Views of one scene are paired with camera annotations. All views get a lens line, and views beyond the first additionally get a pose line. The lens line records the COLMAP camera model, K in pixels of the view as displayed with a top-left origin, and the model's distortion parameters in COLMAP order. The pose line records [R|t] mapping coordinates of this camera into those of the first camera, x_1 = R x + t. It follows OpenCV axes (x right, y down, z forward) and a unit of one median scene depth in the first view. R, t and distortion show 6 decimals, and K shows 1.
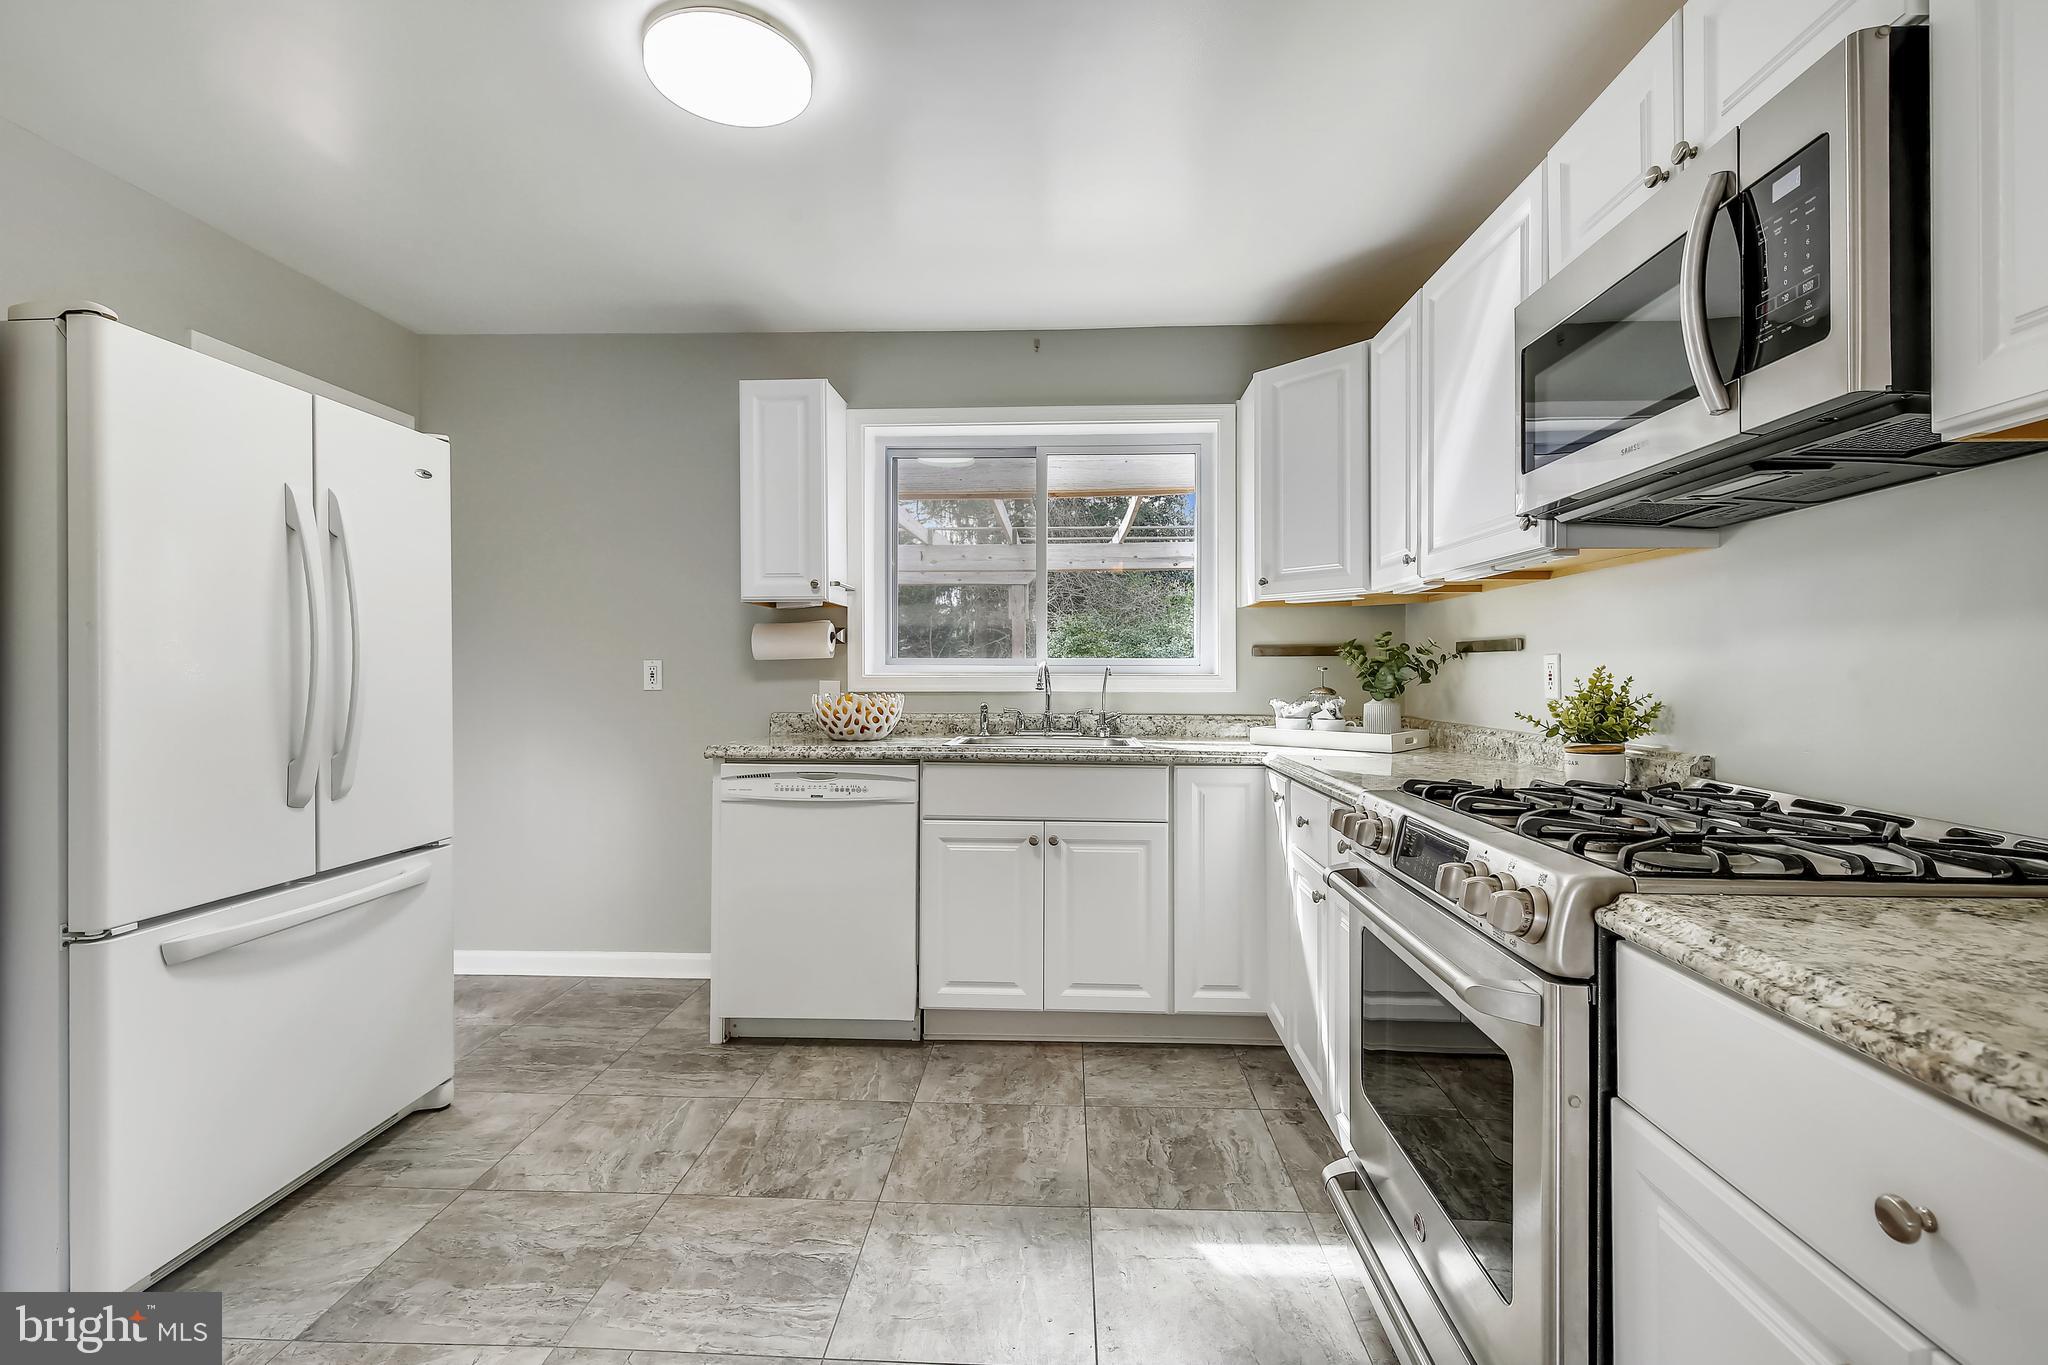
lens RADIAL K [[932.8, 0, 1033.3], [0, 932.8, 670.2], [0, 0, 1]] dist [-0.000572, -0.000436]
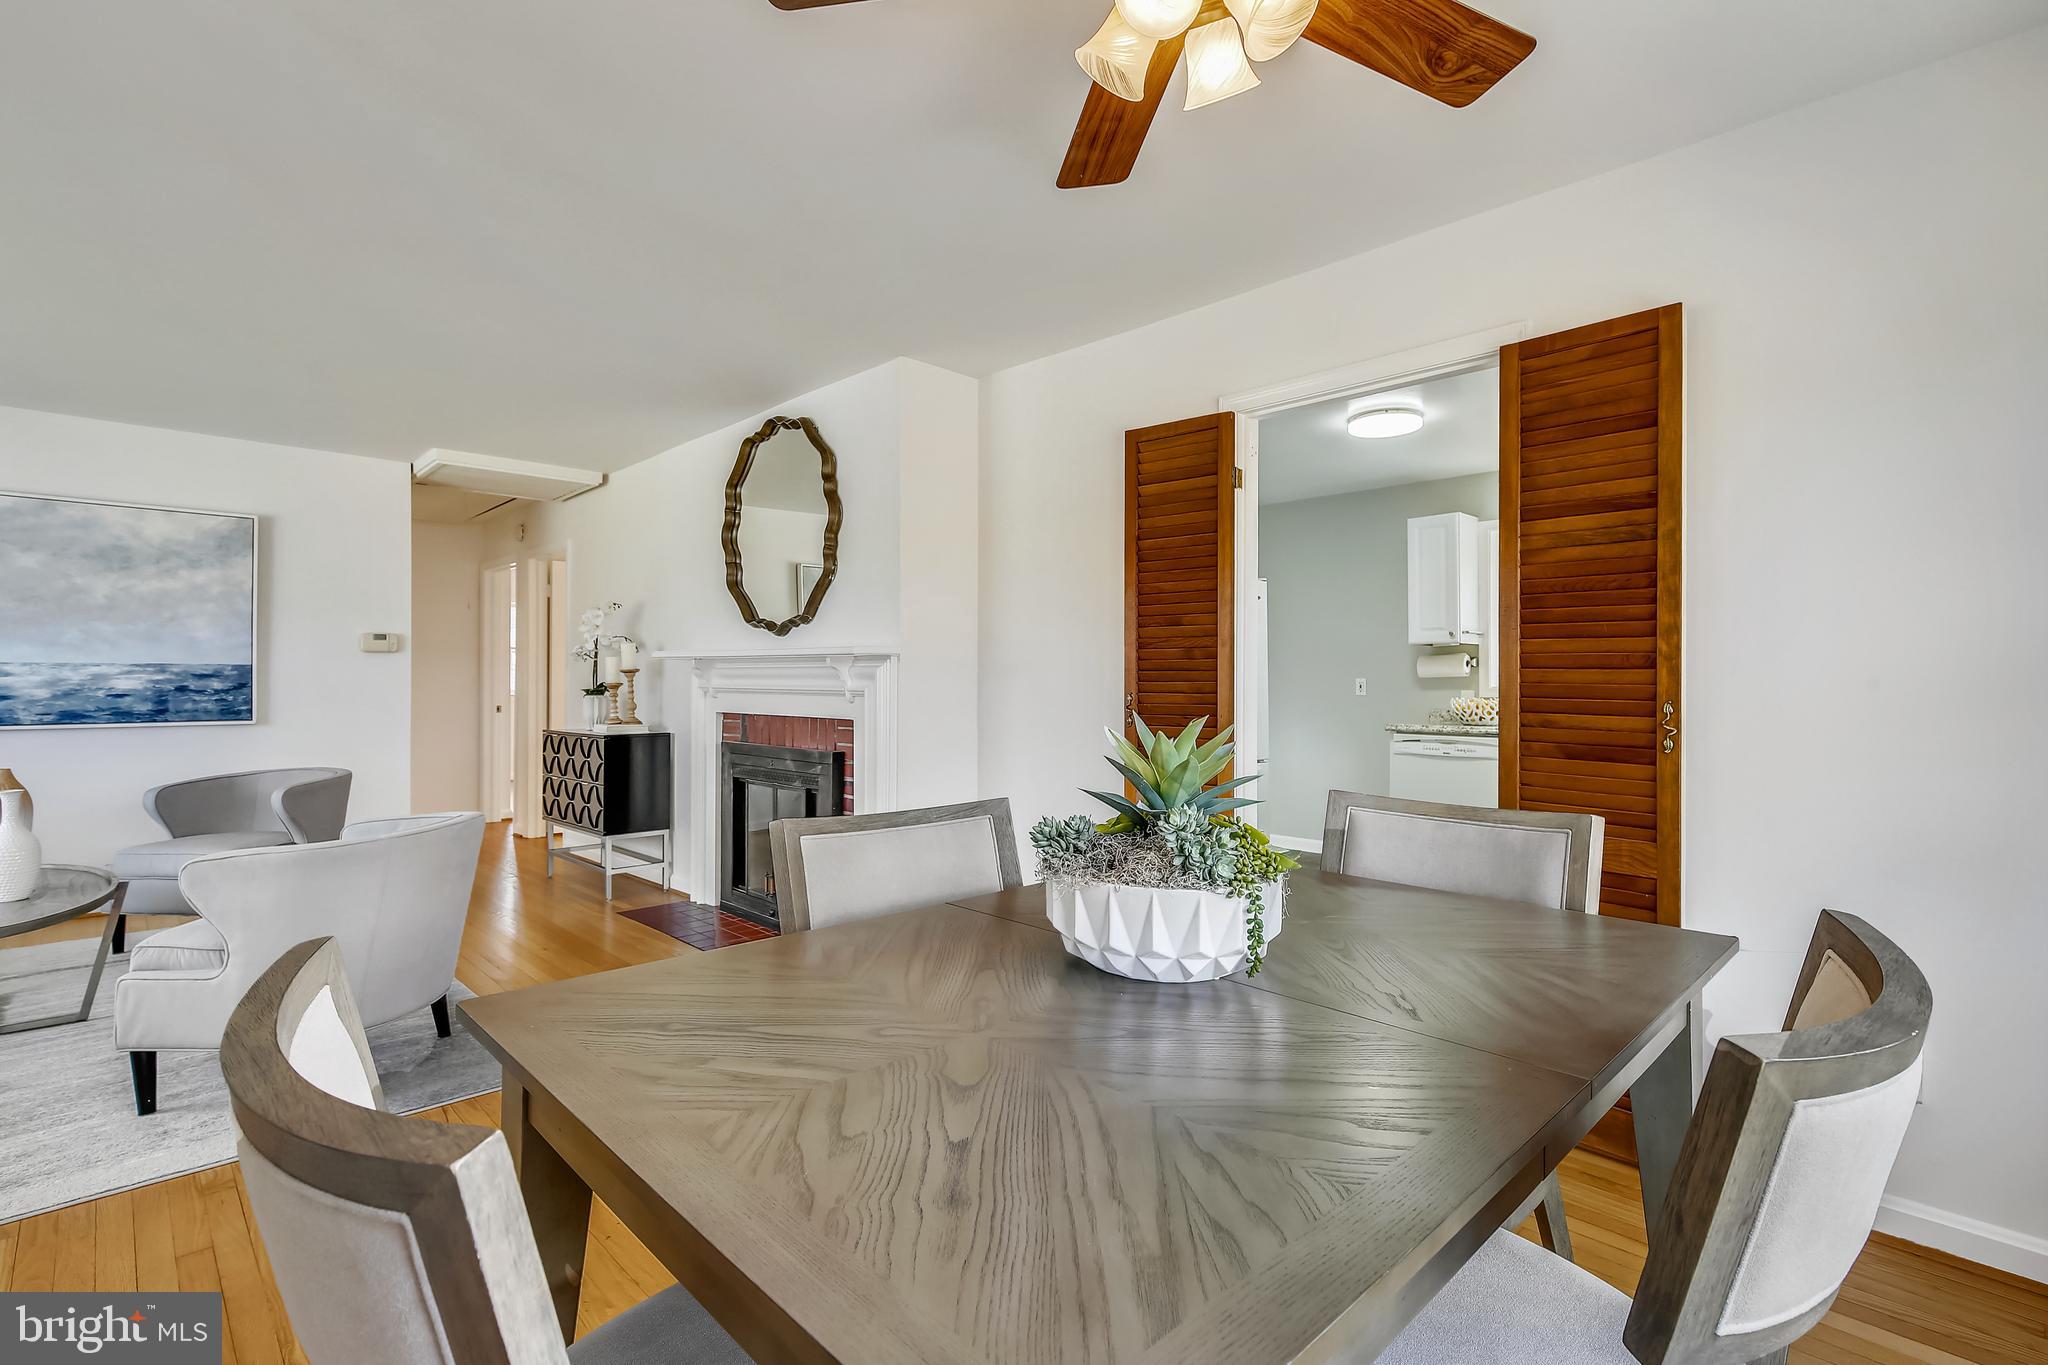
lens RADIAL K [[932.8, 0, 1033.3], [0, 932.8, 670.2], [0, 0, 1]] dist [-0.000572, -0.000436]
pose [[0.727349, -0.008362, -0.686217, 0.419757], [-0.002063, 0.999895, -0.014371, 0.001655], [0.686265, 0.011869, 0.727255, -0.849761]]
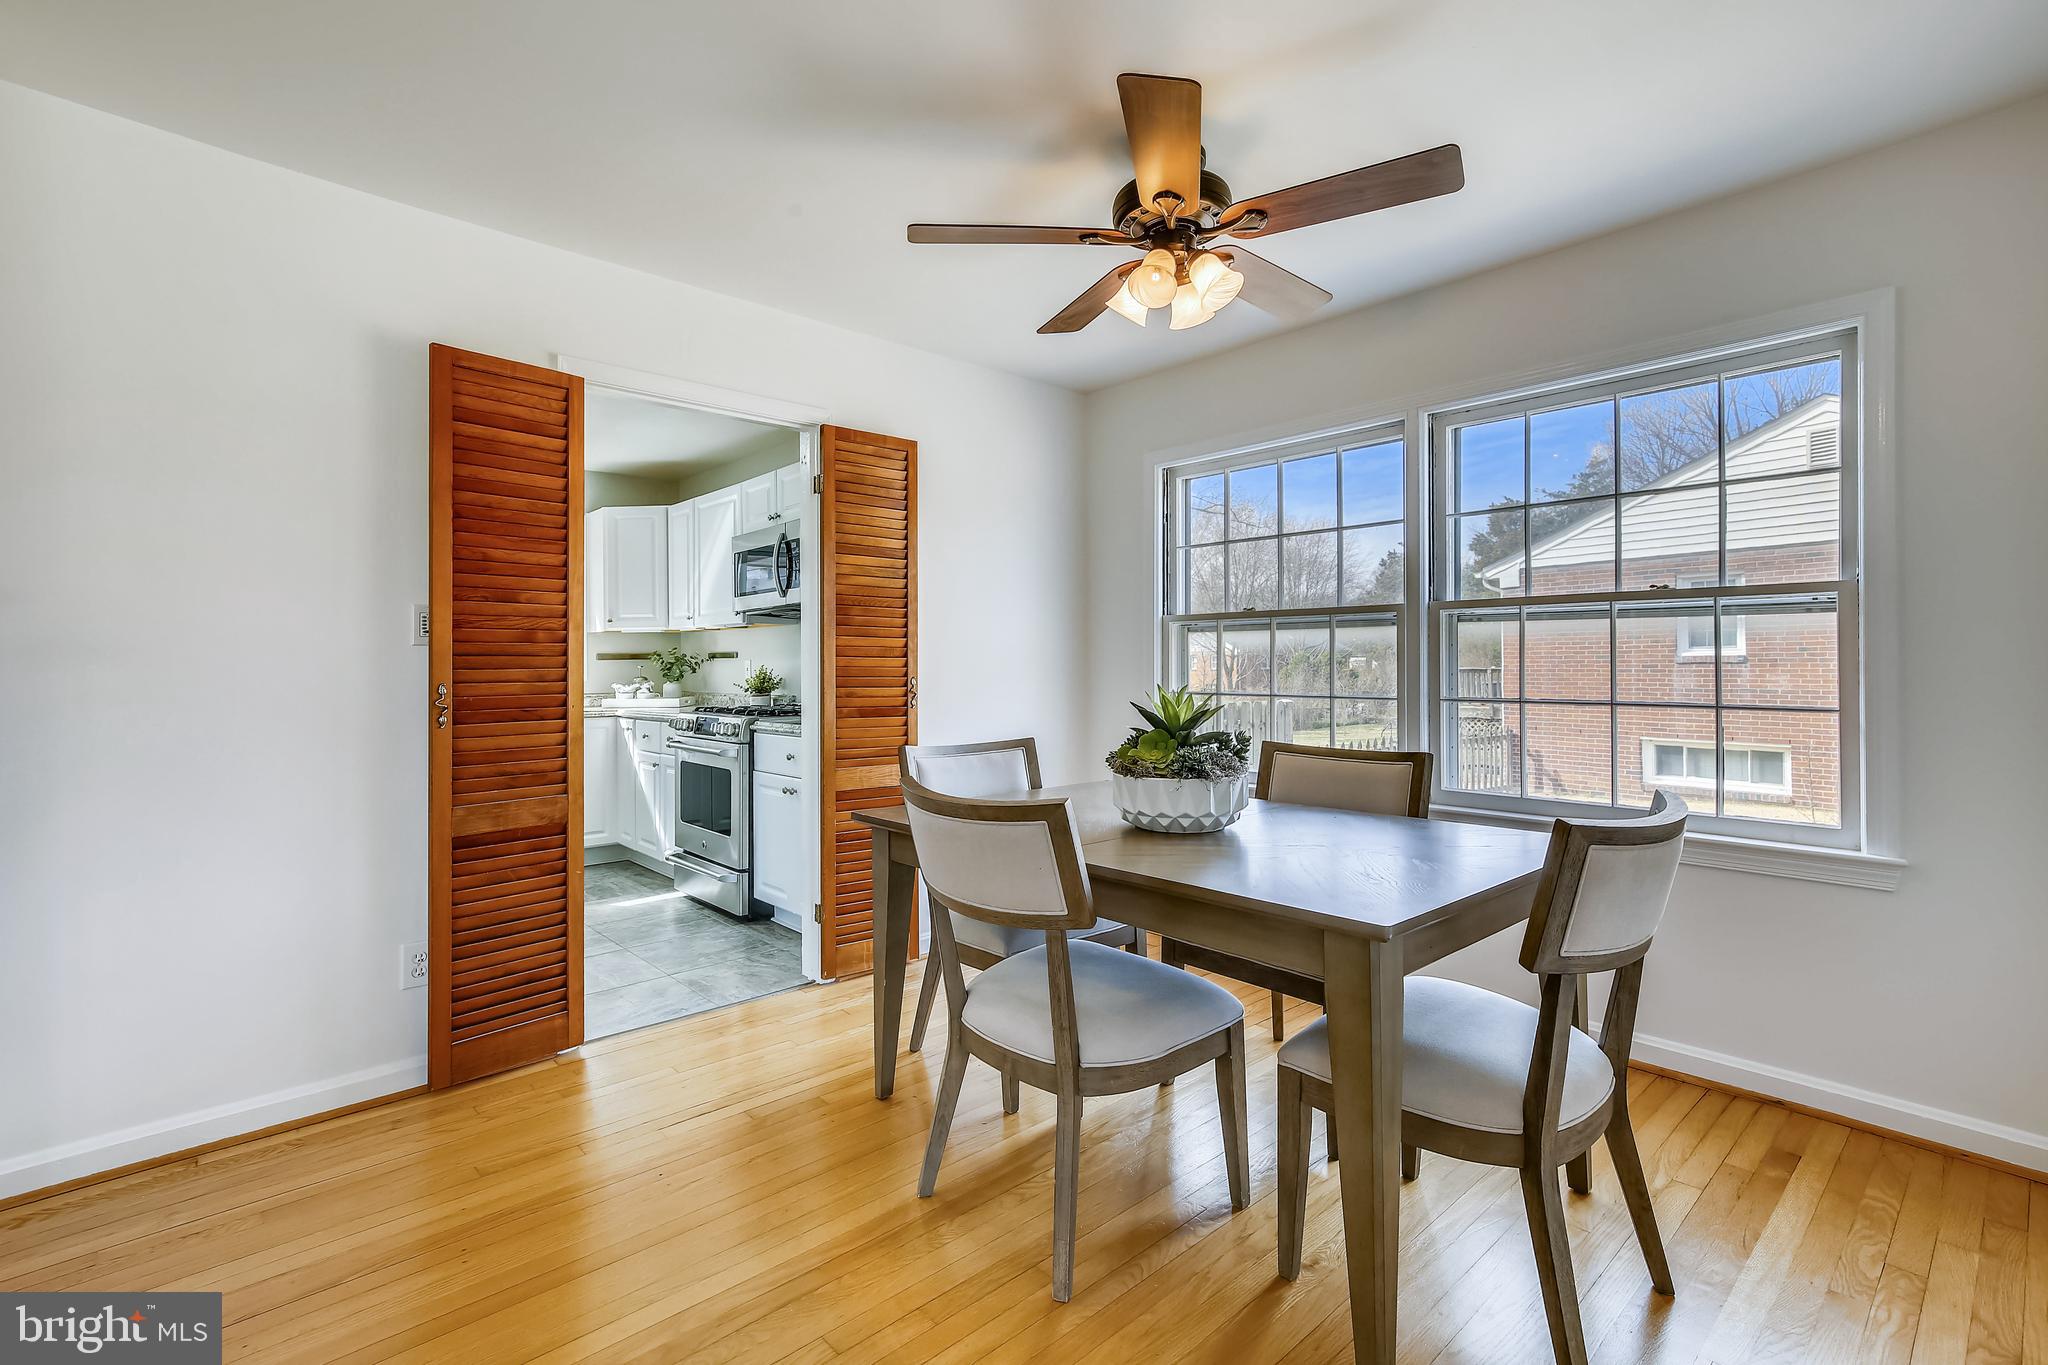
lens RADIAL K [[932.8, 0, 1033.3], [0, 932.8, 670.2], [0, 0, 1]] dist [-0.000572, -0.000436]
pose [[0.712840, -0.010675, 0.701245, -0.474505], [0.007929, 0.999943, 0.007162, -0.002000], [-0.701282, 0.000455, 0.712884, -0.961112]]
